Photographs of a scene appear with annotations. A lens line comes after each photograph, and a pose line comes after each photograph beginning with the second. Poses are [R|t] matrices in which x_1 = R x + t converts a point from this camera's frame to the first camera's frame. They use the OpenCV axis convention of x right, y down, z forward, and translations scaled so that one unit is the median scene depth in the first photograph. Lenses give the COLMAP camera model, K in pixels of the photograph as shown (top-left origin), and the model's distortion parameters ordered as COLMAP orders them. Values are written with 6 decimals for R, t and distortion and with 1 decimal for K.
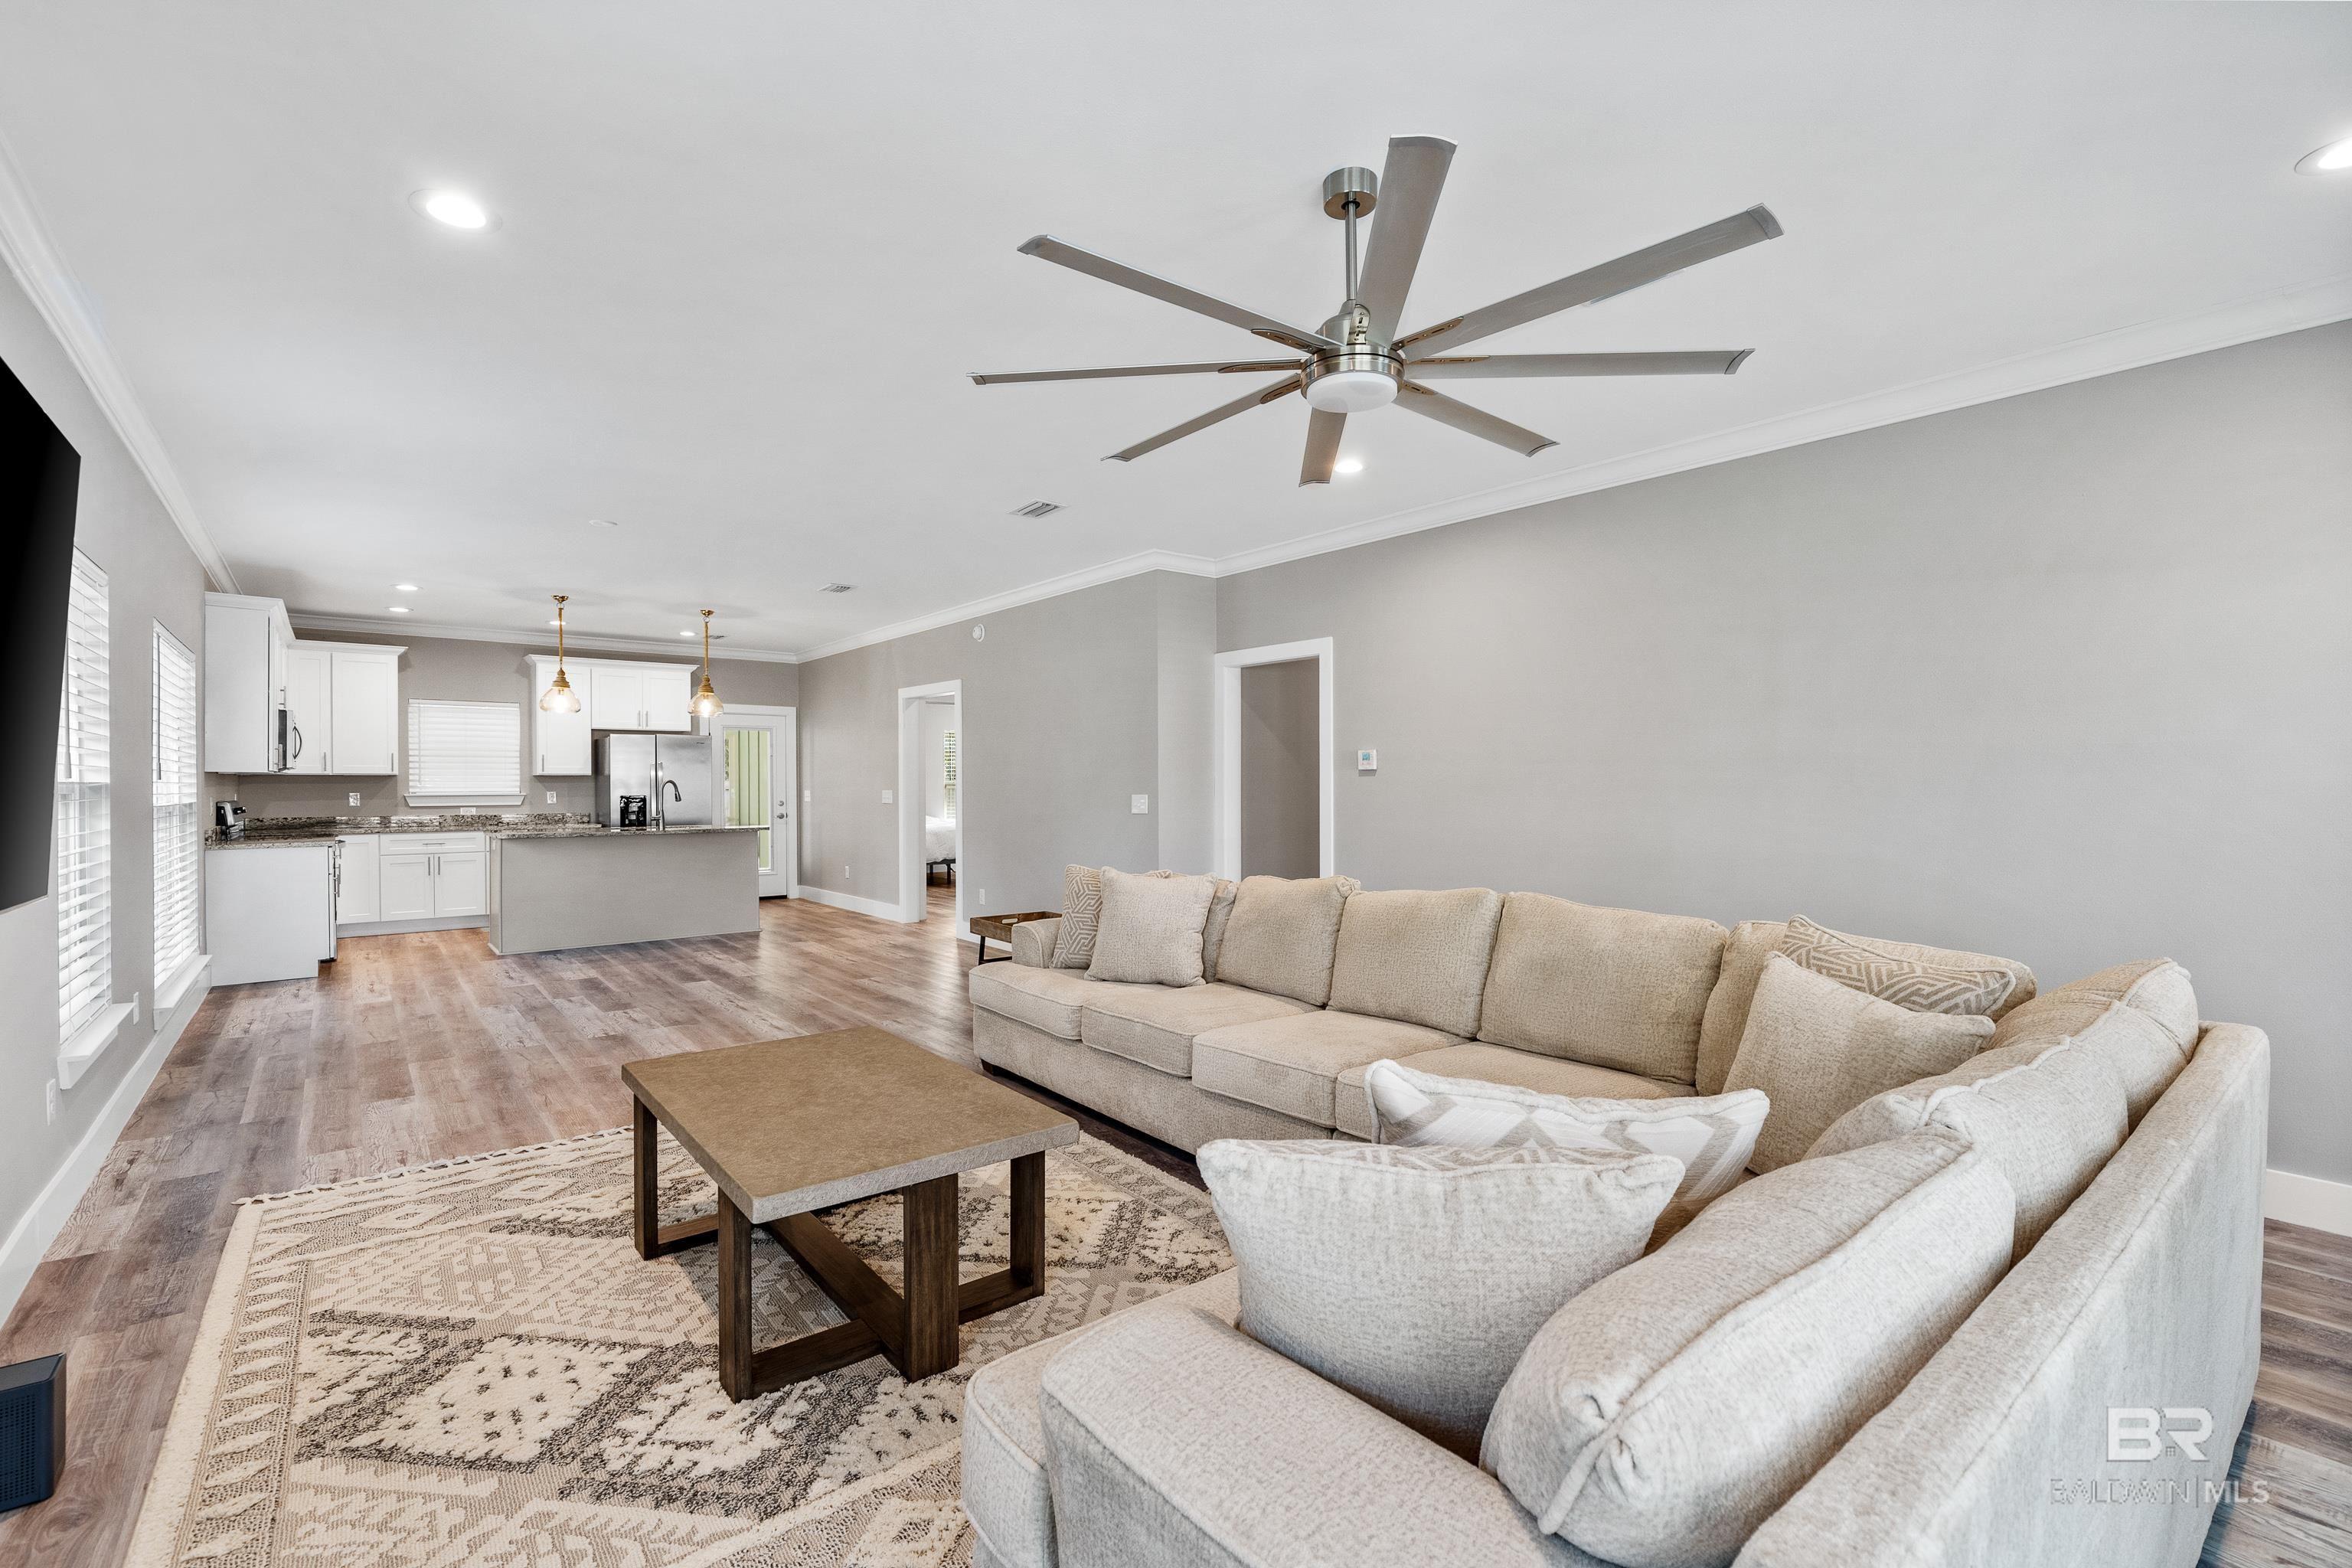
lens RADIAL K [[1038.2, 0, 1176.9], [0, 1038.2, 797.0], [0, 0, 1]] dist [-0.000185, 0.000107]
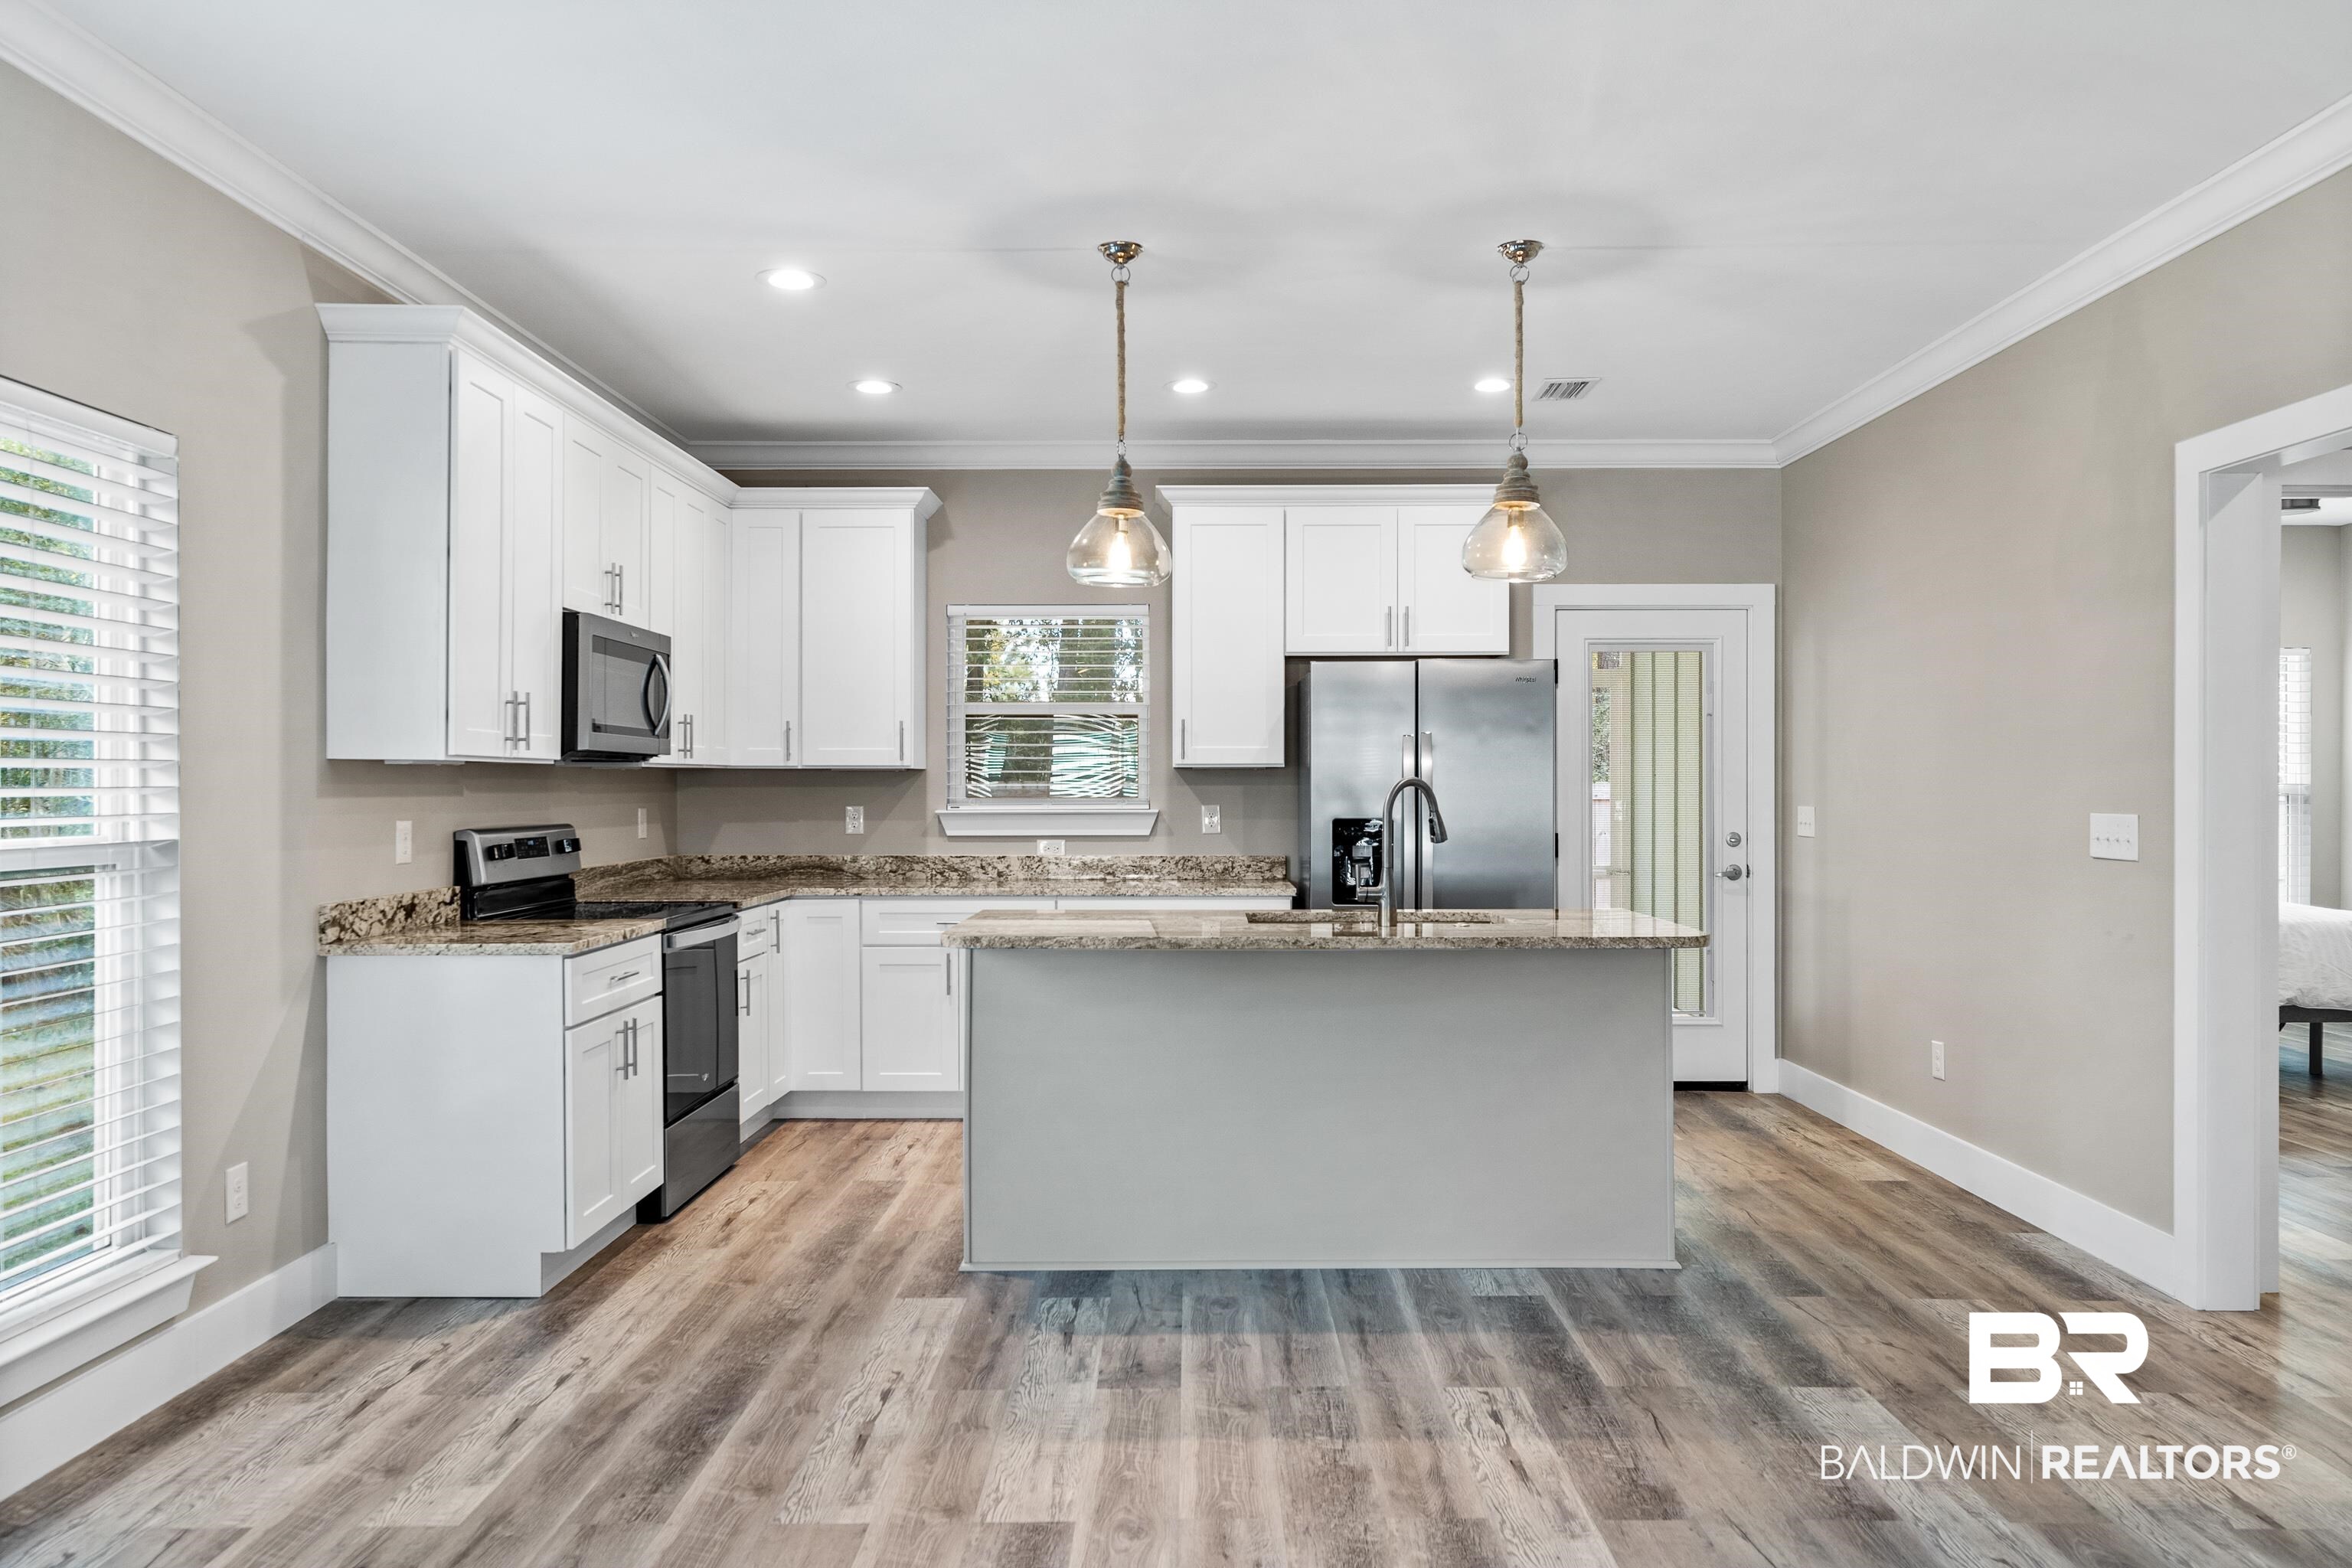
lens RADIAL K [[1593.0, 0, 1176.0], [0, 1593.0, 784.0], [0, 0, 1]] dist [0.000361, -0.000167]
pose [[0.773439, -0.001034, -0.633870, -0.207809], [-0.008310, 0.999896, -0.011772, -0.006982], [0.633817, 0.014372, 0.773350, 0.514744]]
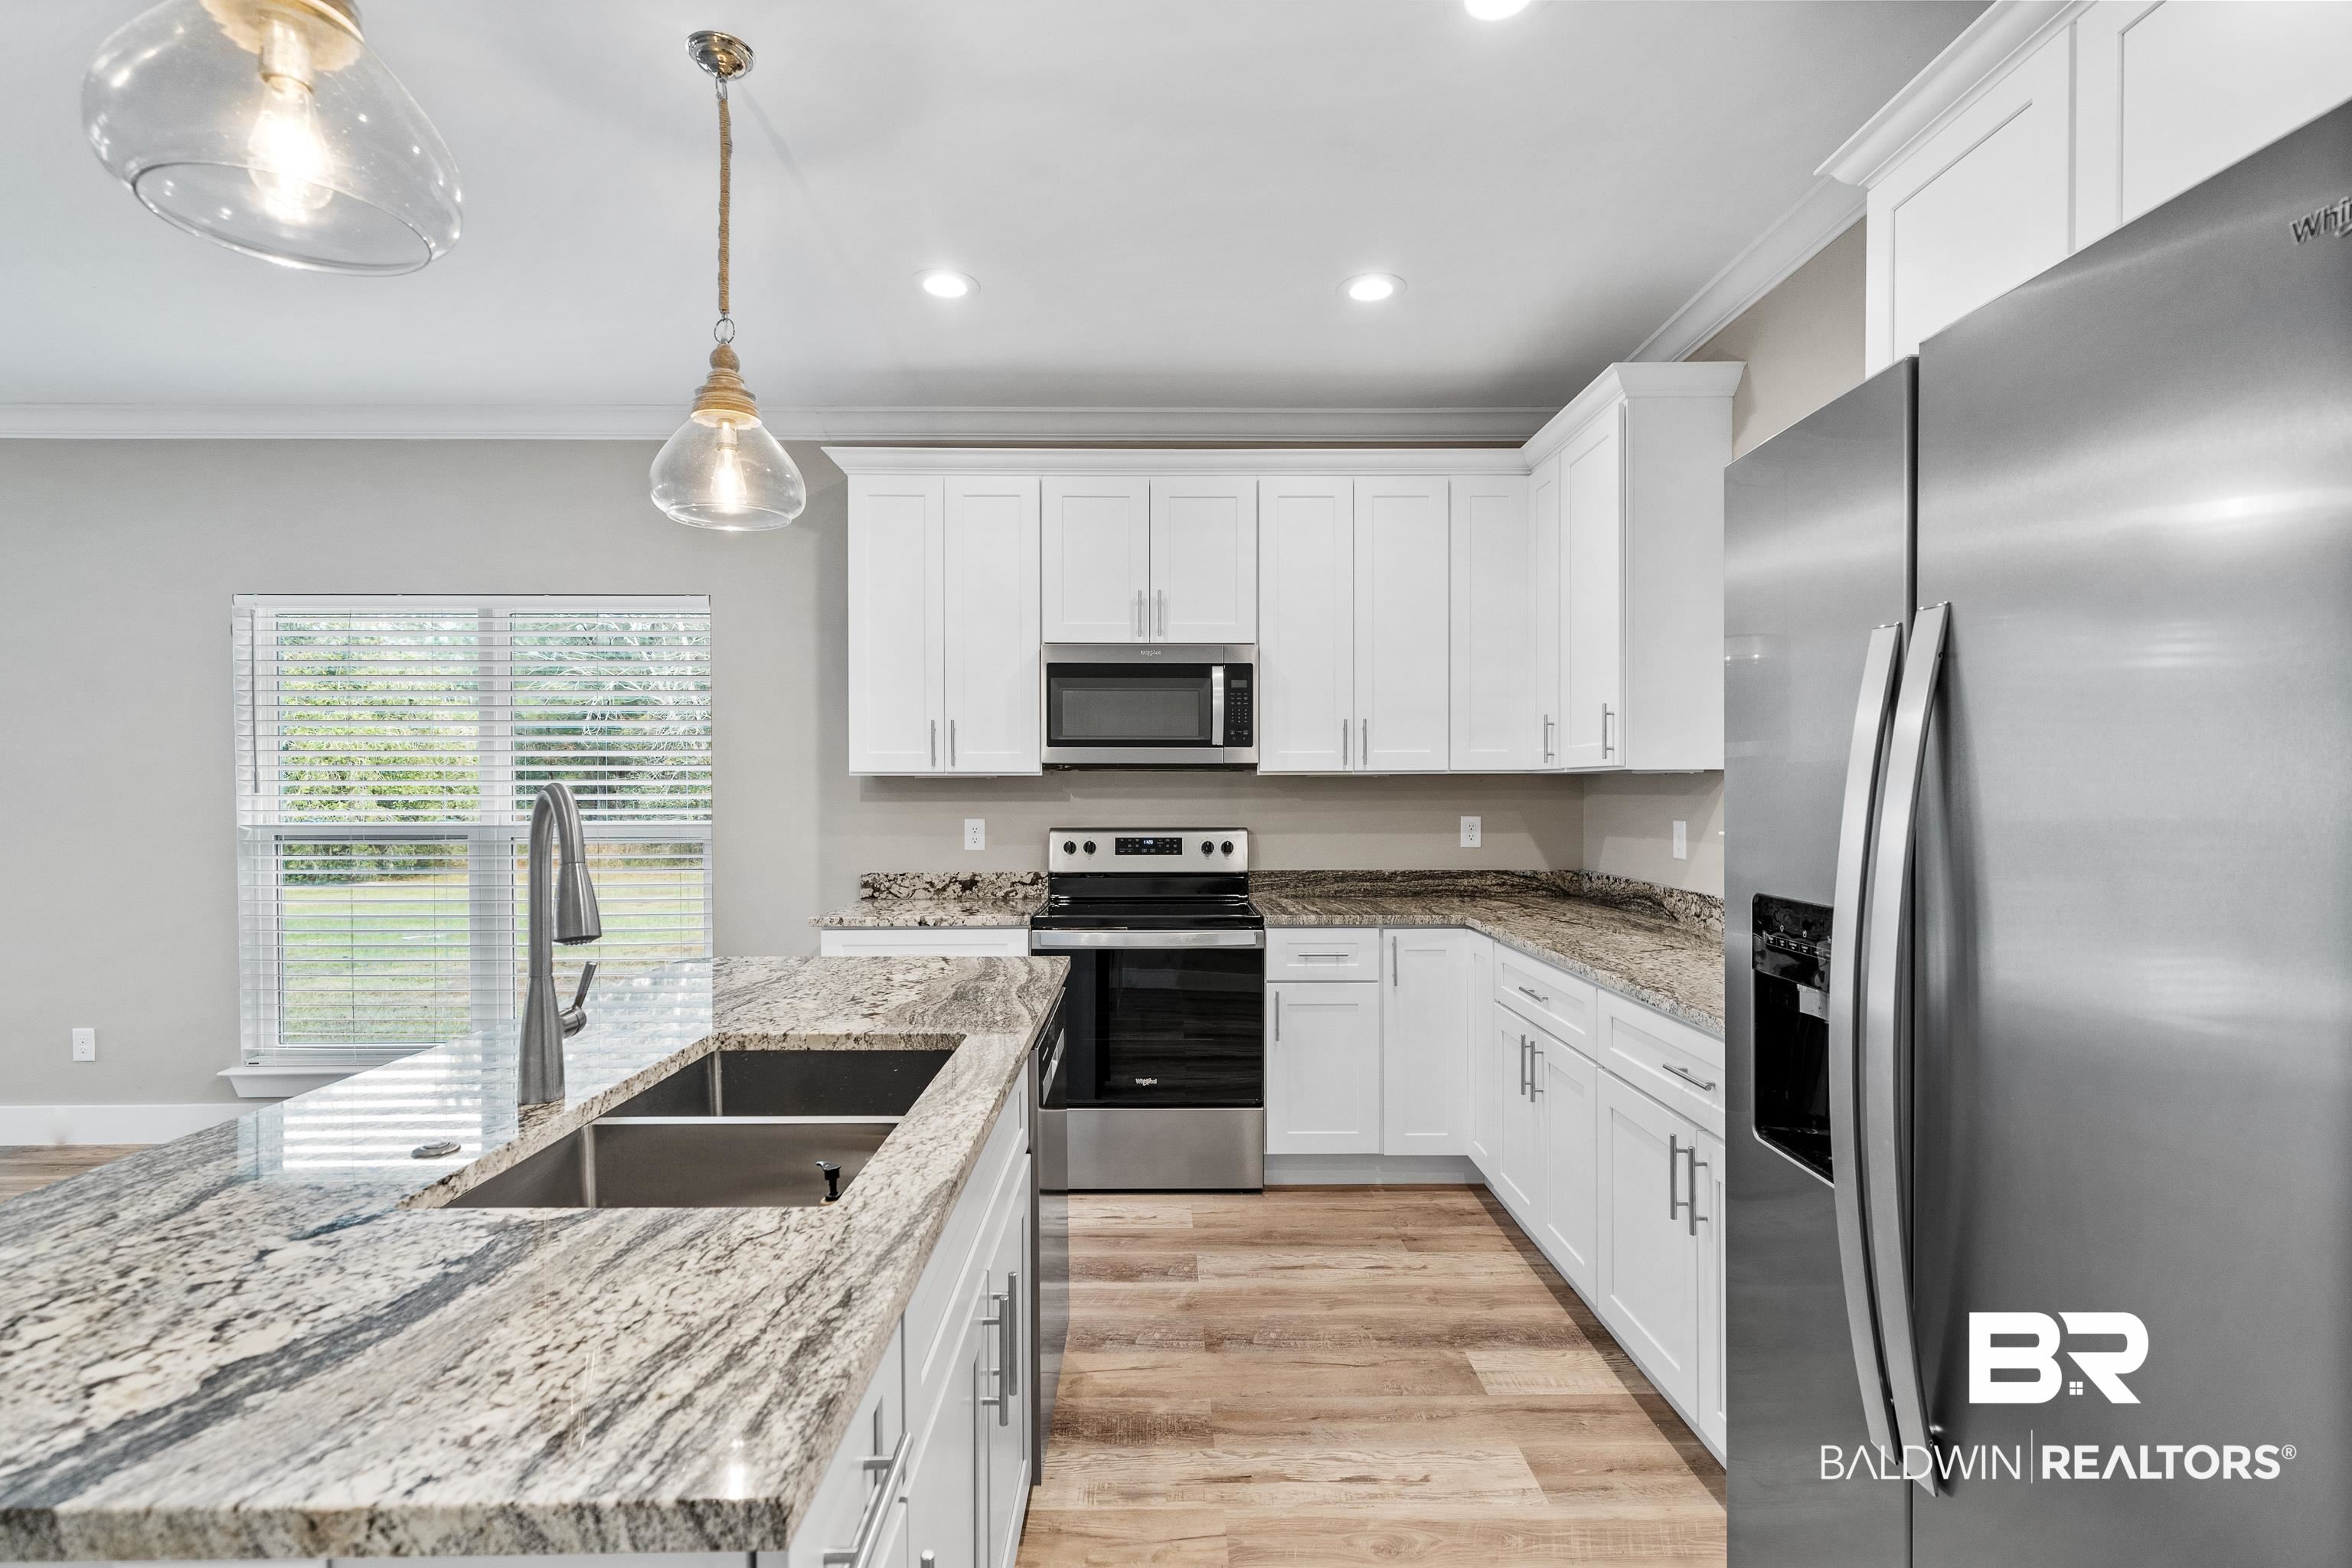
lens RADIAL K [[1080.9, 0, 1174.9], [0, 1080.9, 789.7], [0, 0, 1]] dist [-0.001920, -0.000287]
pose [[-0.612598, 0.003959, -0.790384, -0.387350], [-0.008881, 0.999890, 0.011892, -0.017452], [0.790344, 0.014305, -0.612496, 1.065128]]
